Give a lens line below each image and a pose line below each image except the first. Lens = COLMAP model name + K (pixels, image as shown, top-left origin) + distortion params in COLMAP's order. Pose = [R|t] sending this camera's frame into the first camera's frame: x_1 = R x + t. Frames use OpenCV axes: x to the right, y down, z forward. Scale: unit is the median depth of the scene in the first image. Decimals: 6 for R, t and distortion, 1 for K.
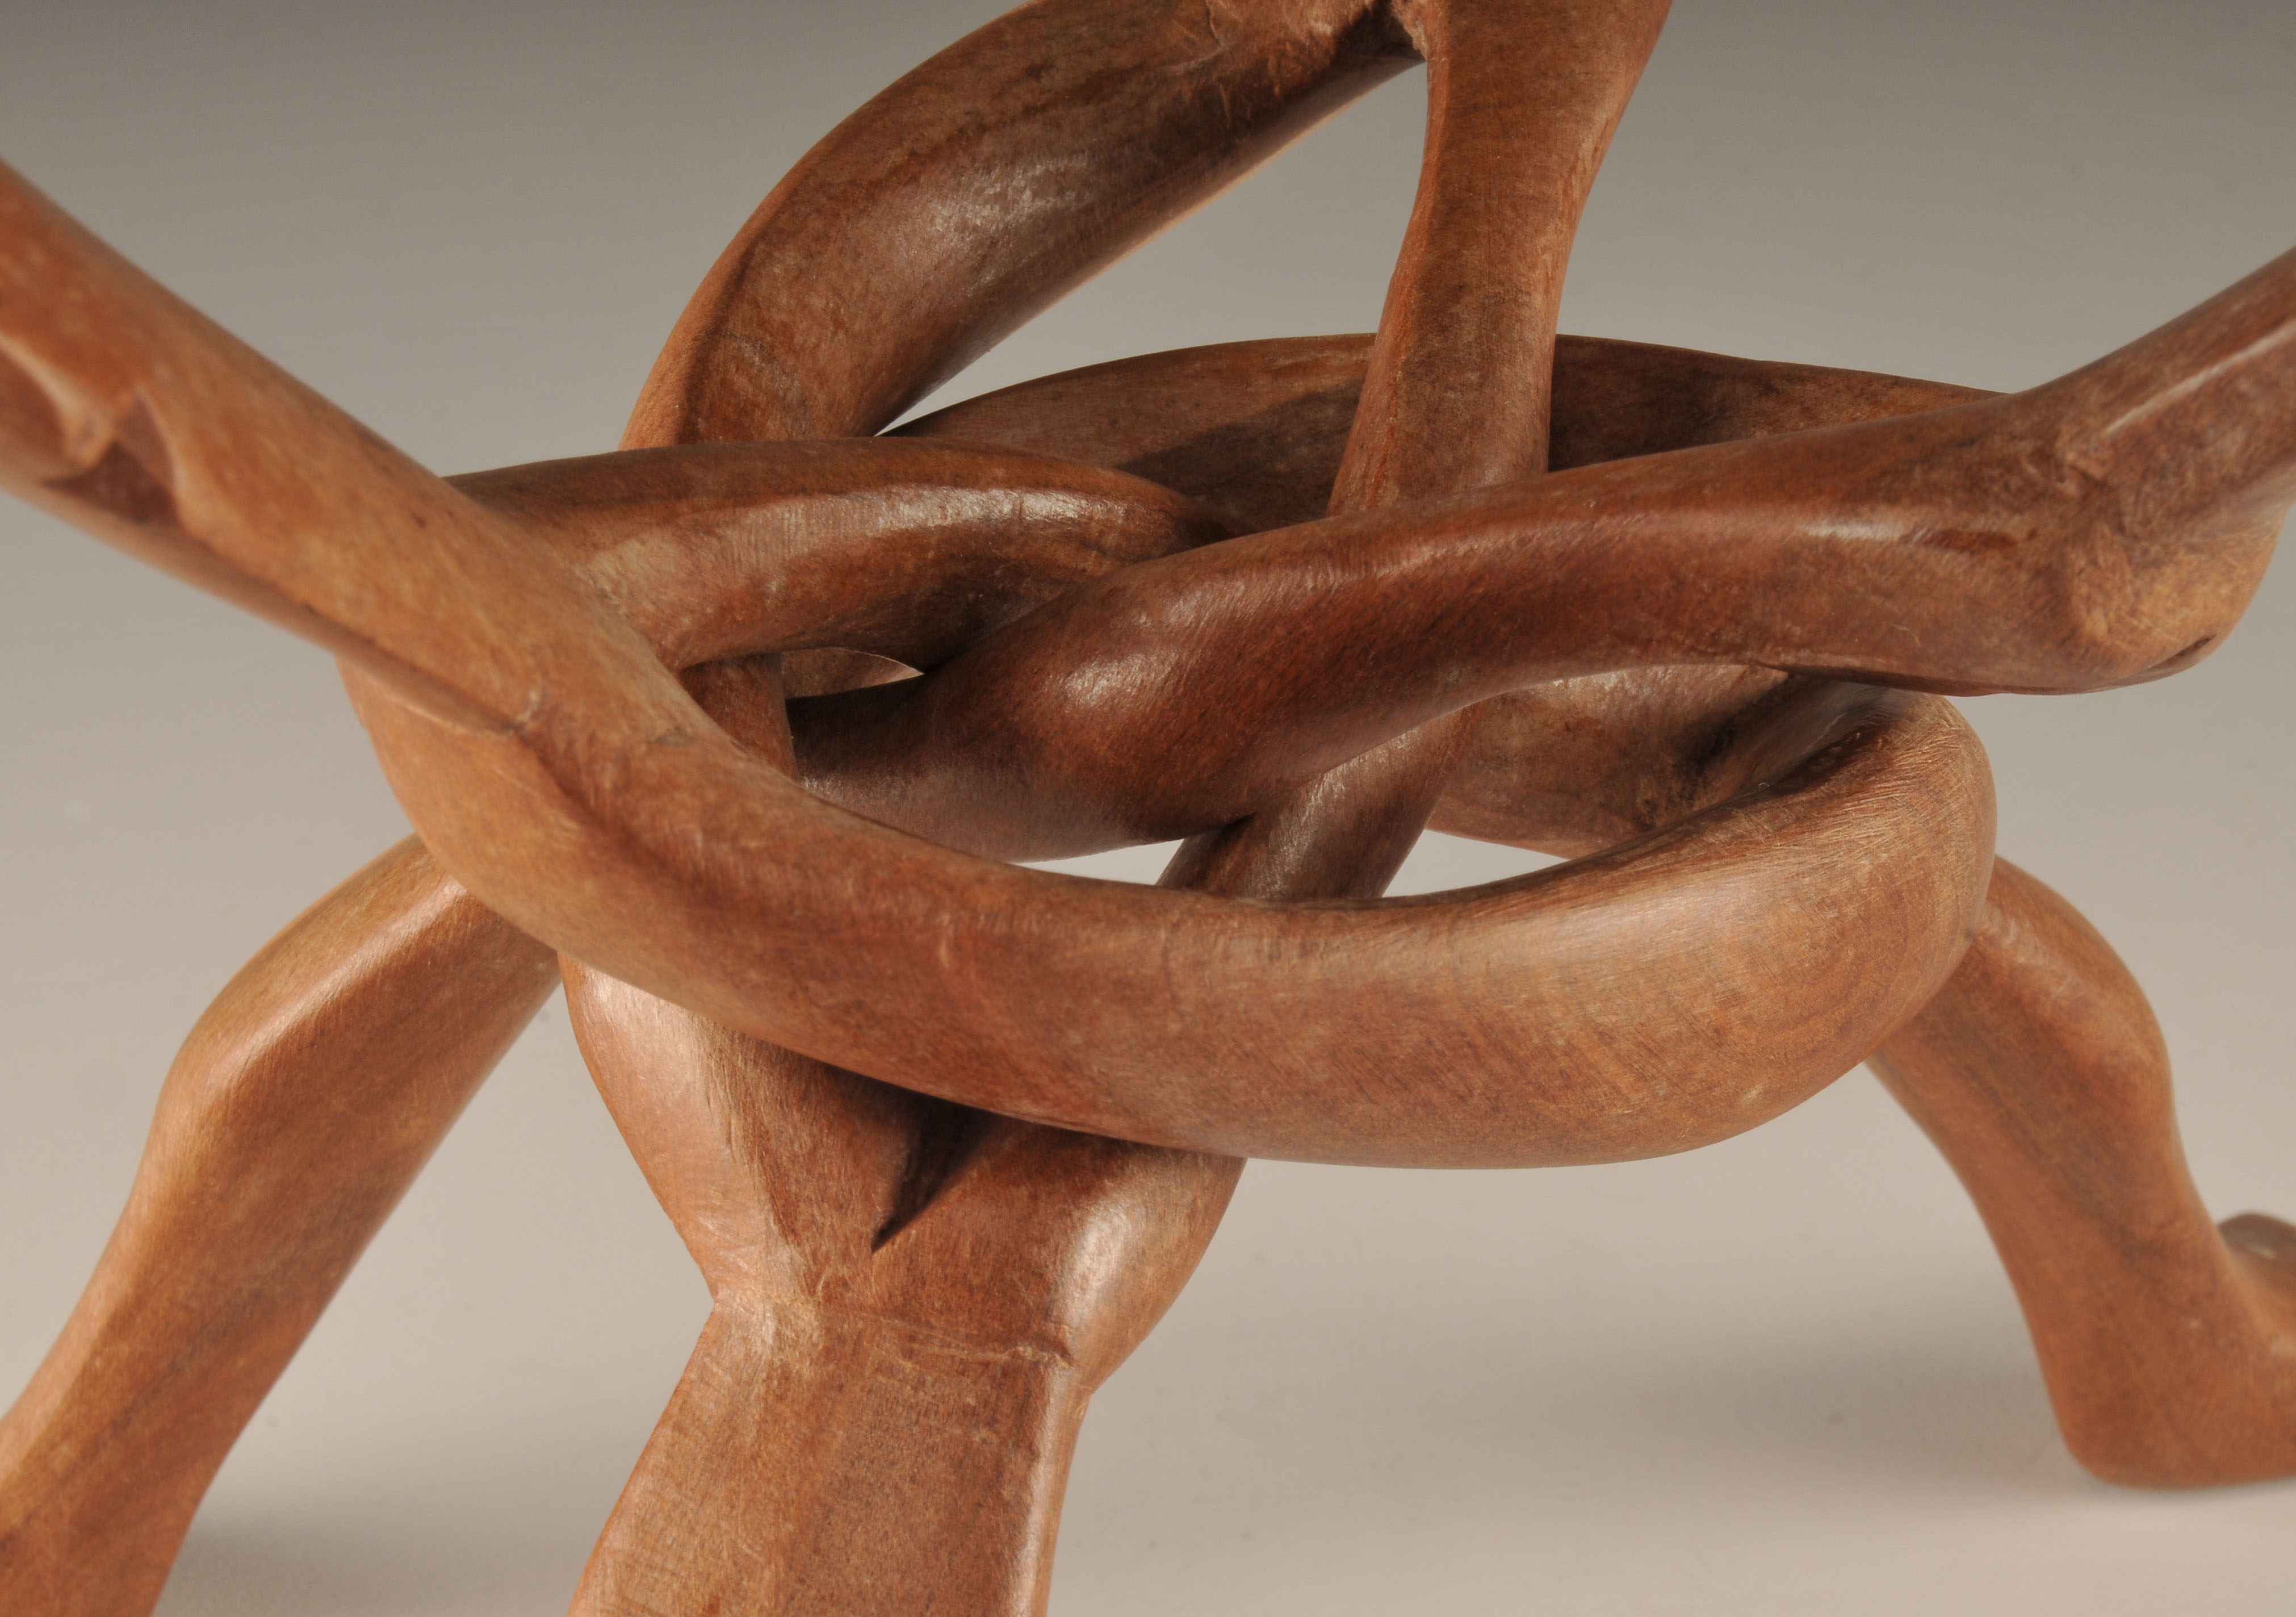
lens RADIAL K [[5193.3, 0, 1145.3], [0, 5193.3, 806.7], [0, 0, 1]] dist [-0.025909, 0.000000]
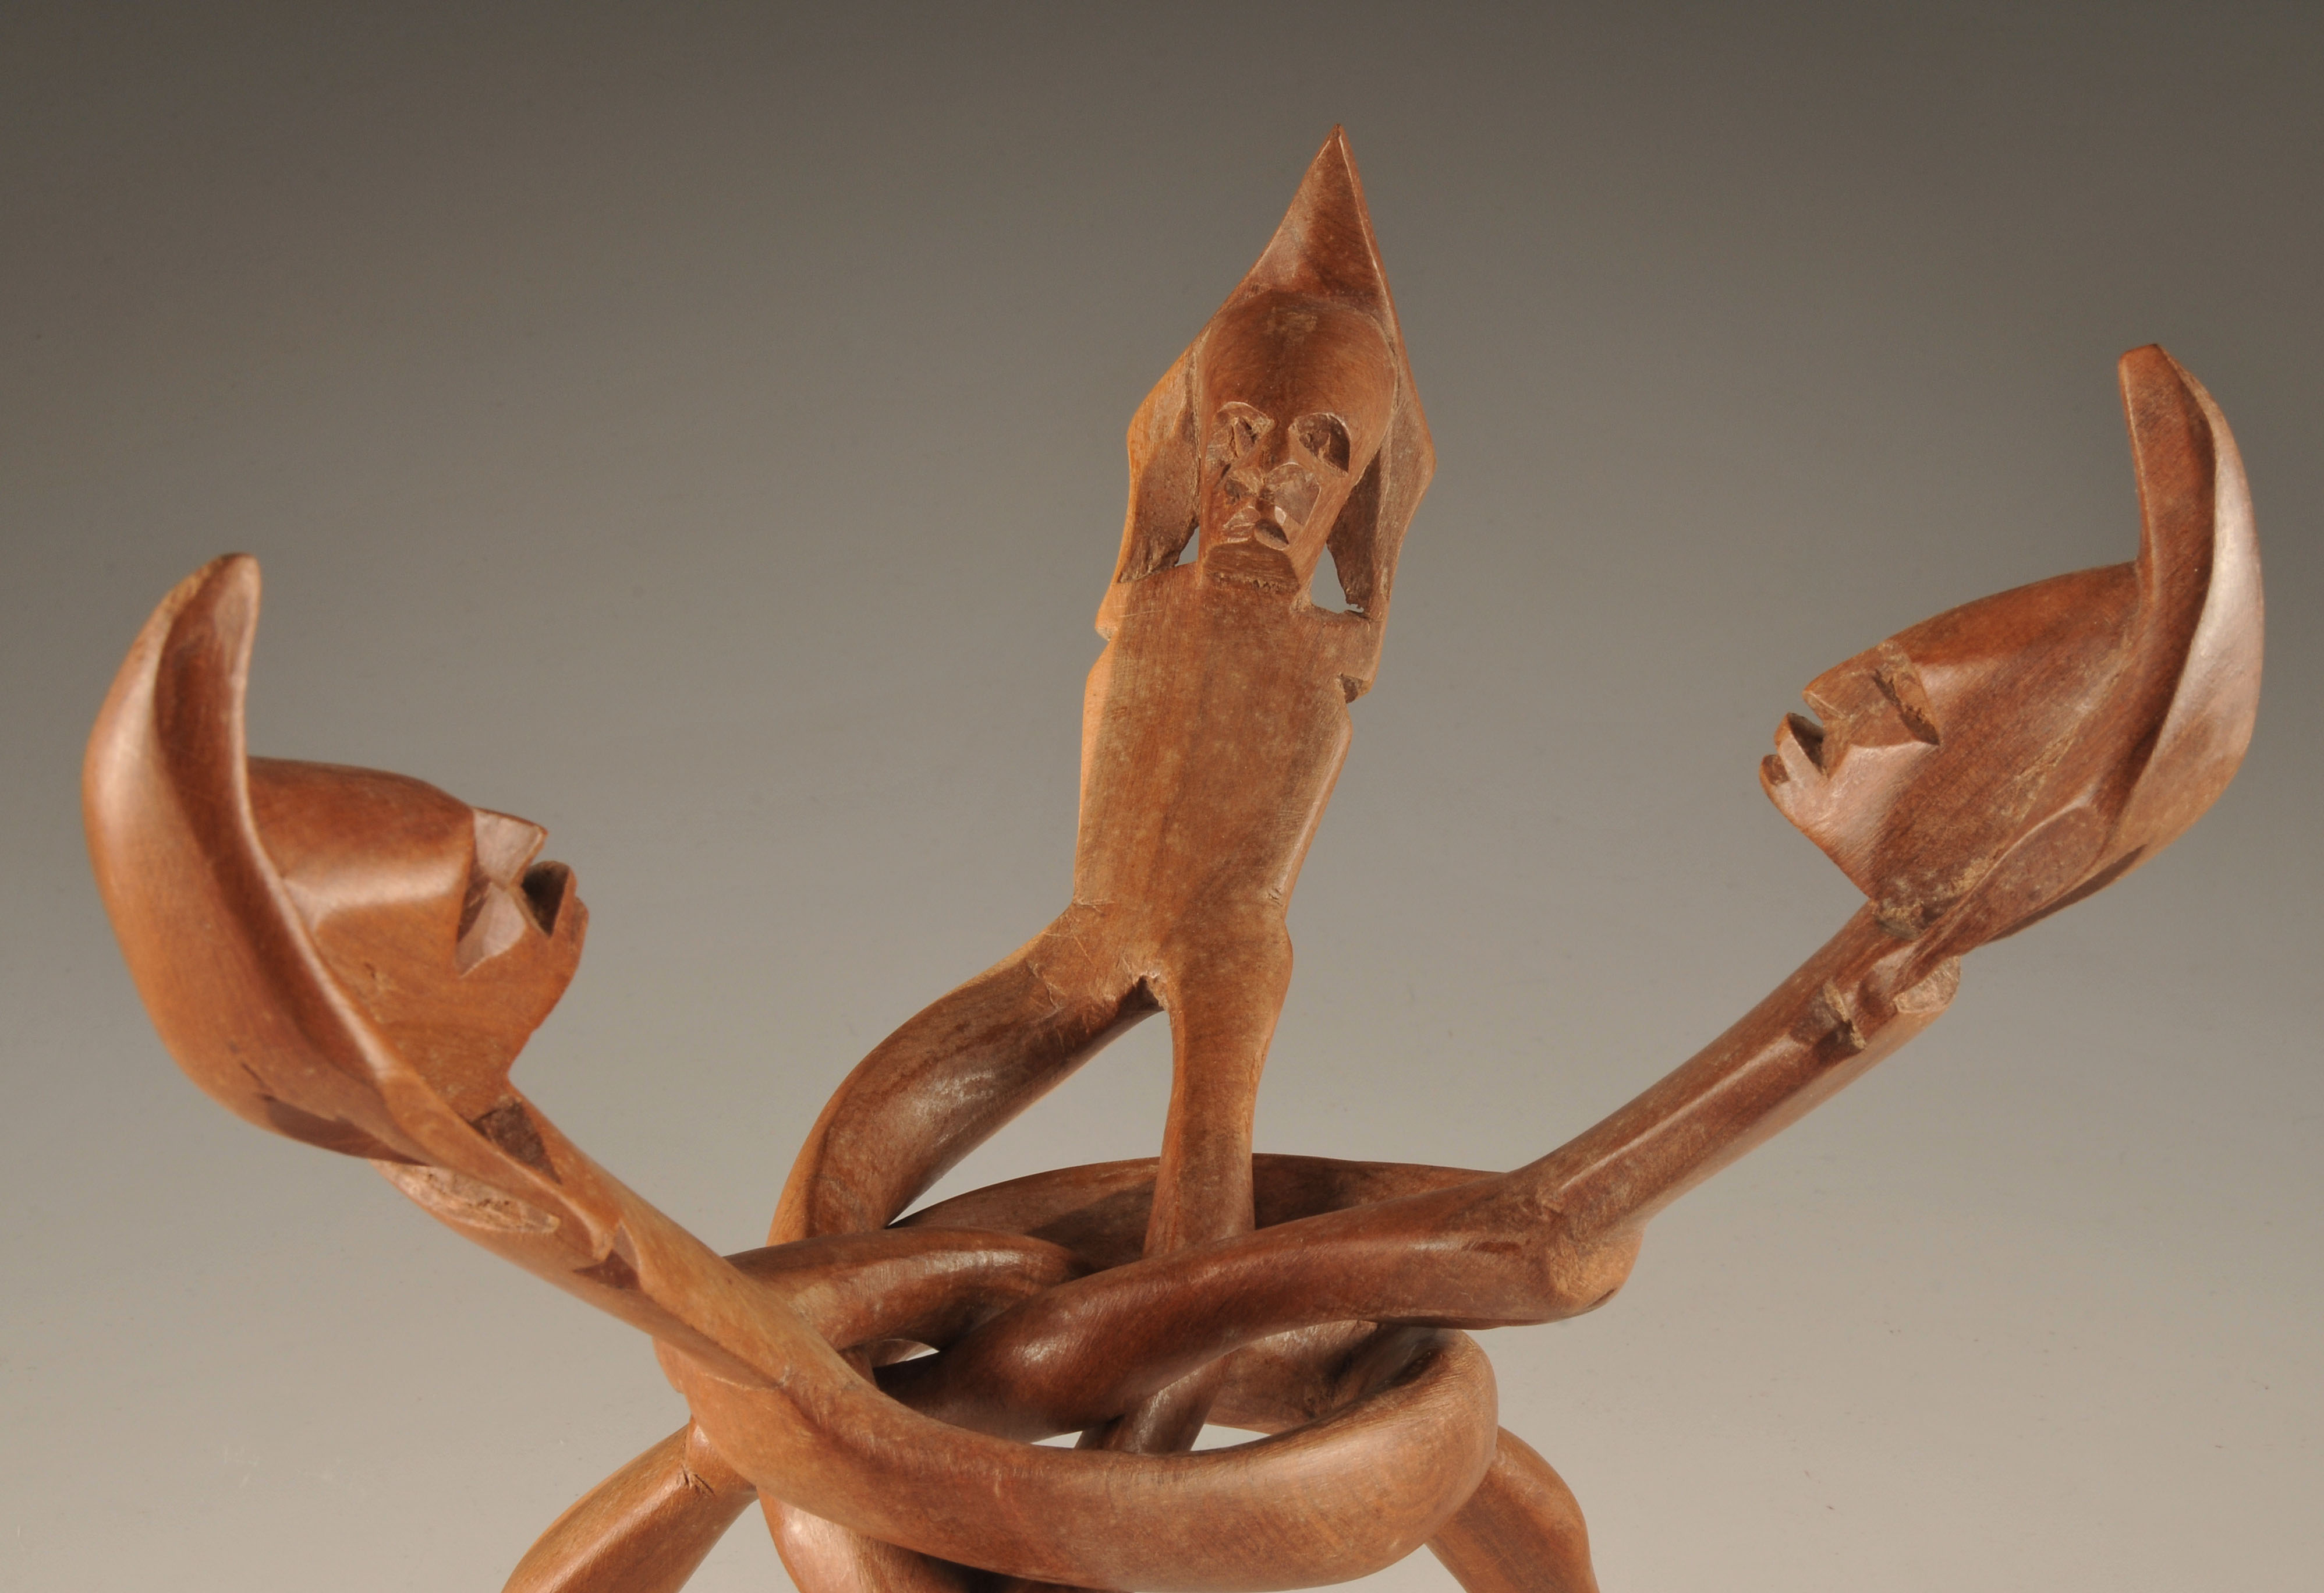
lens RADIAL K [[3566.8, 0, 1164.9], [0, 3566.8, 795.9], [0, 0, 1]] dist [-0.076069, 0.000000]
pose [[0.991595, -0.041837, 0.122428, -0.117120], [0.063870, 0.981222, -0.181999, 0.017875], [-0.112515, 0.188289, 0.975647, -0.324824]]
